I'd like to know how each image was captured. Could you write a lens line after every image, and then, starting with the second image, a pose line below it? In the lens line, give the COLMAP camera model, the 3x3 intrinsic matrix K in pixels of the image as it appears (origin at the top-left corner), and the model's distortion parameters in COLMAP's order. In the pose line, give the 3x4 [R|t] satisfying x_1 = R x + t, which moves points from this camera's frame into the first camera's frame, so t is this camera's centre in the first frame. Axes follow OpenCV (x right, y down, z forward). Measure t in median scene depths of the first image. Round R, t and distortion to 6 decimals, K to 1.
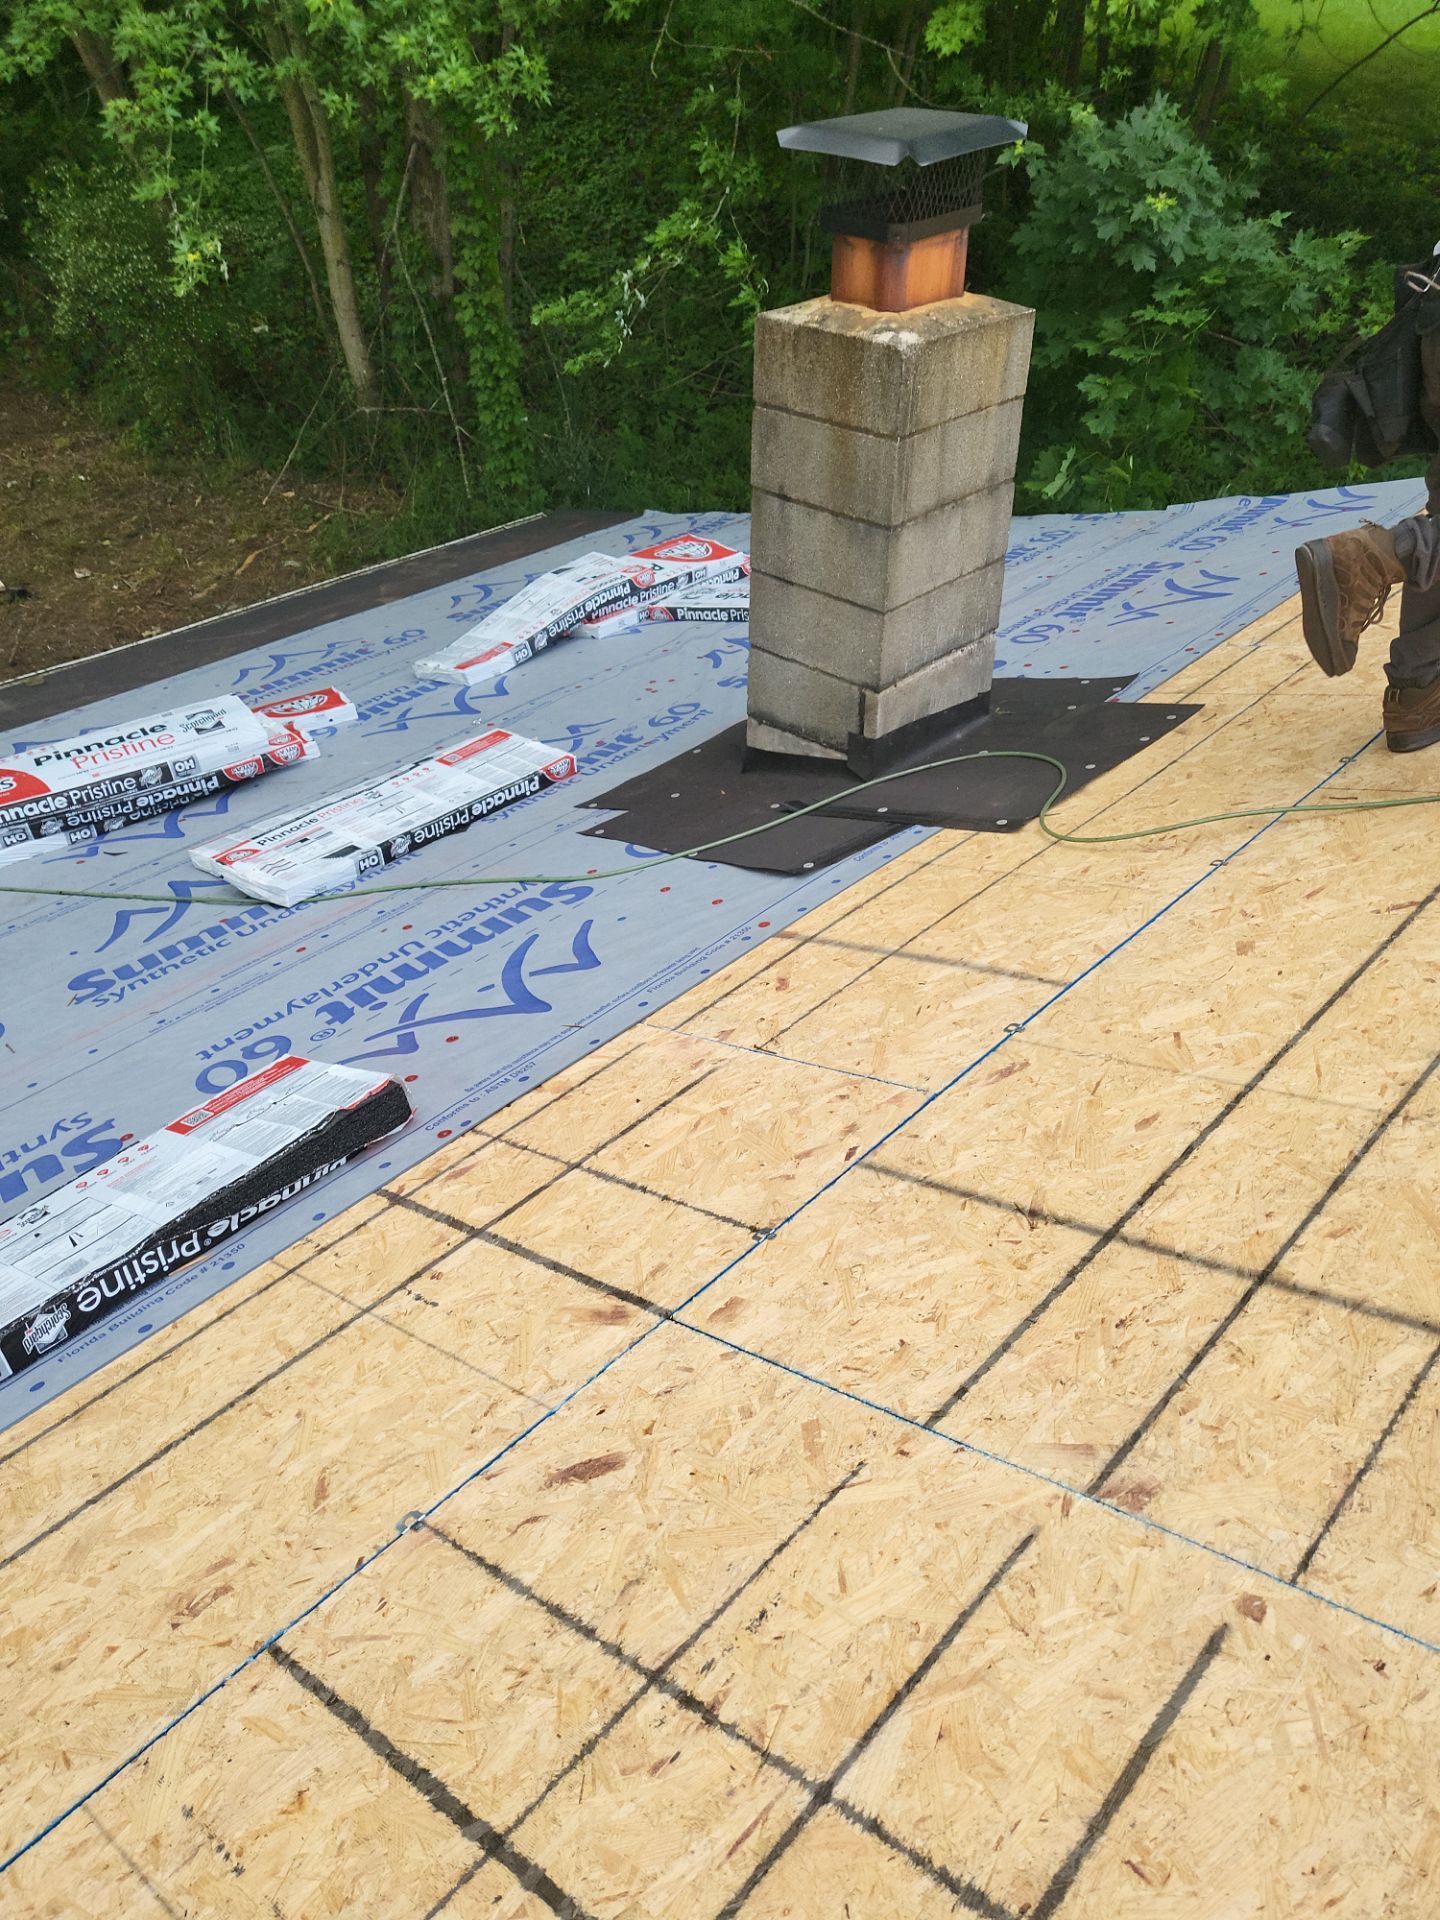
lens RADIAL K [[1567.5, 0, 742.3], [0, 1567.5, 955.2], [0, 0, 1]] dist [0.045683, -0.003866]
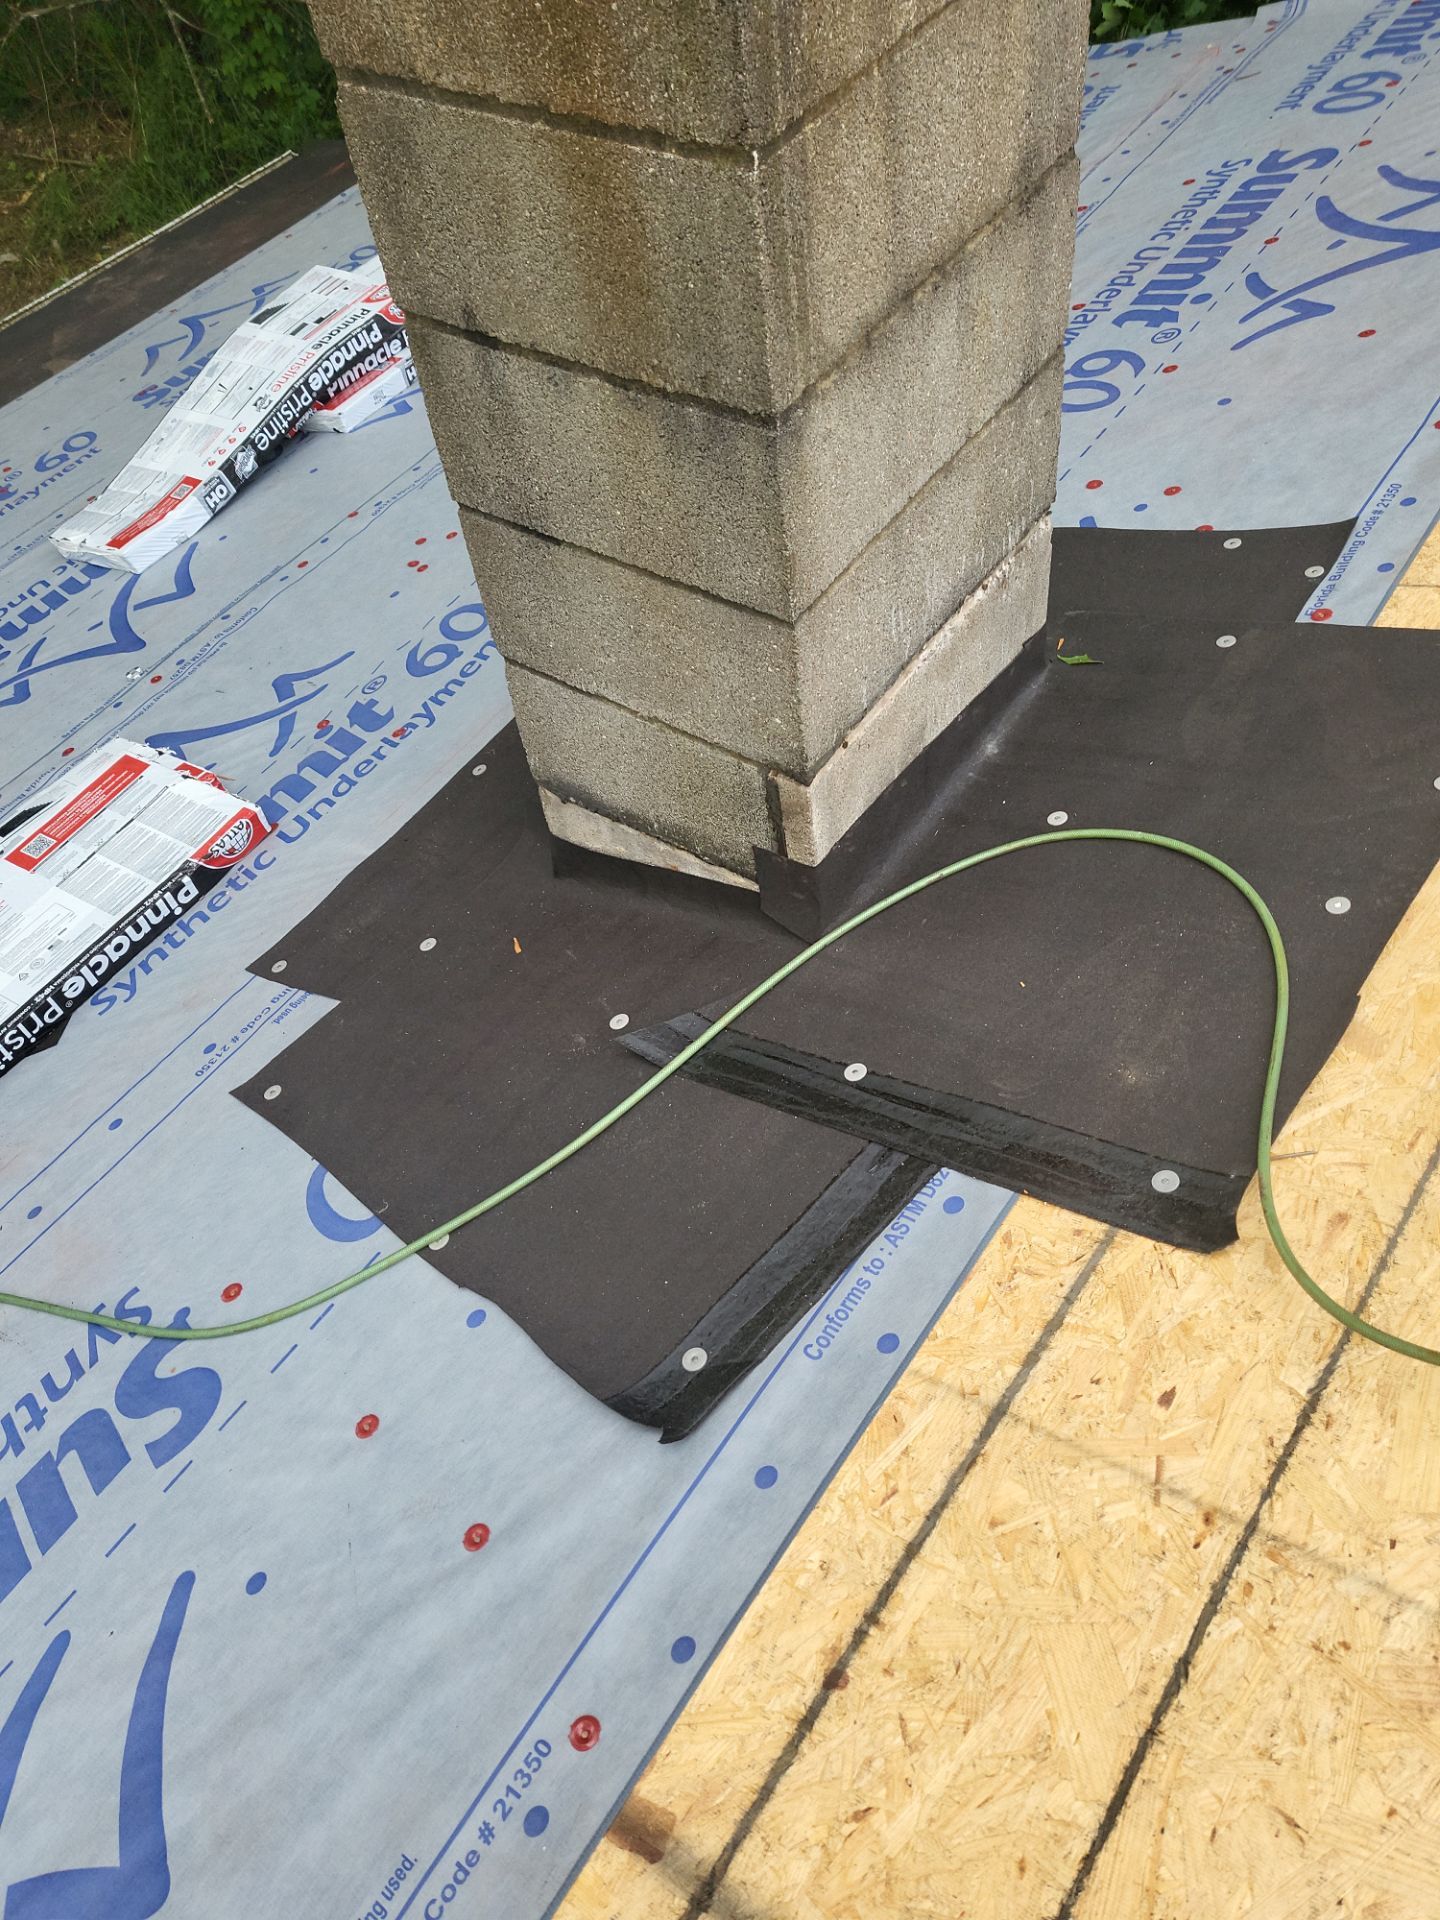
lens RADIAL K [[1495.0, 0, 720.0], [0, 1495.0, 960.0], [0, 0, 1]] dist [-0.035101, 0.124633]
pose [[0.987608, -0.150936, -0.042999, 0.066991], [0.156917, 0.944814, 0.287583, -0.217904], [-0.002781, -0.290766, 0.956790, 0.552510]]
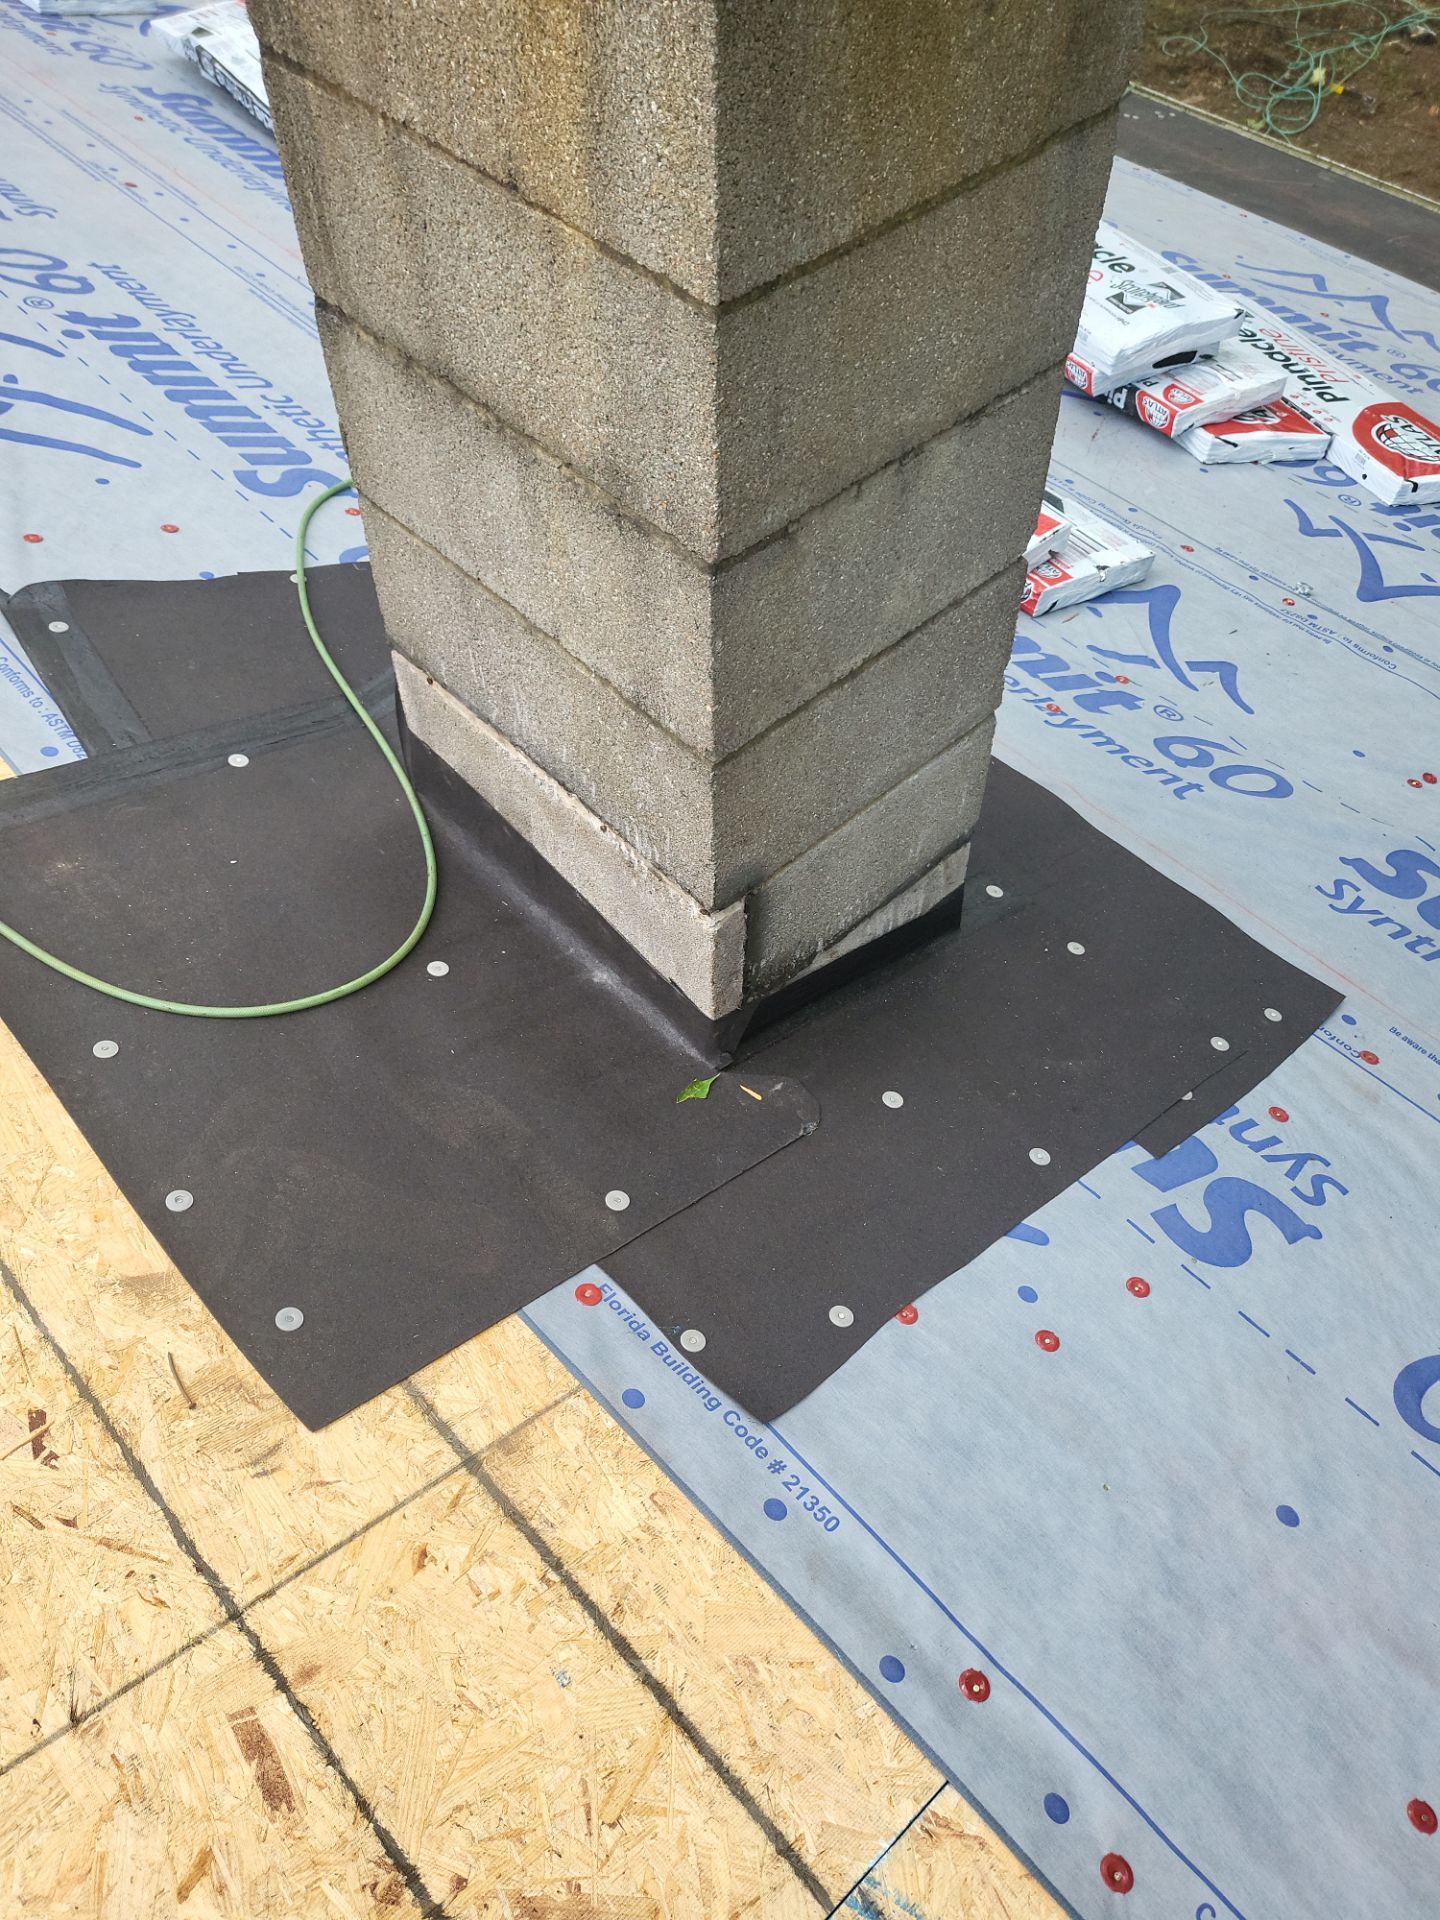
lens RADIAL K [[1513.1, 0, 684.6], [0, 1513.1, 1025.5], [0, 0, 1]] dist [0.001348, 0.000991]
pose [[-0.139682, 0.779521, -0.610603, 0.380841], [-0.549783, 0.451812, 0.702570, -0.417187], [0.823546, 0.433836, 0.365457, 0.871929]]
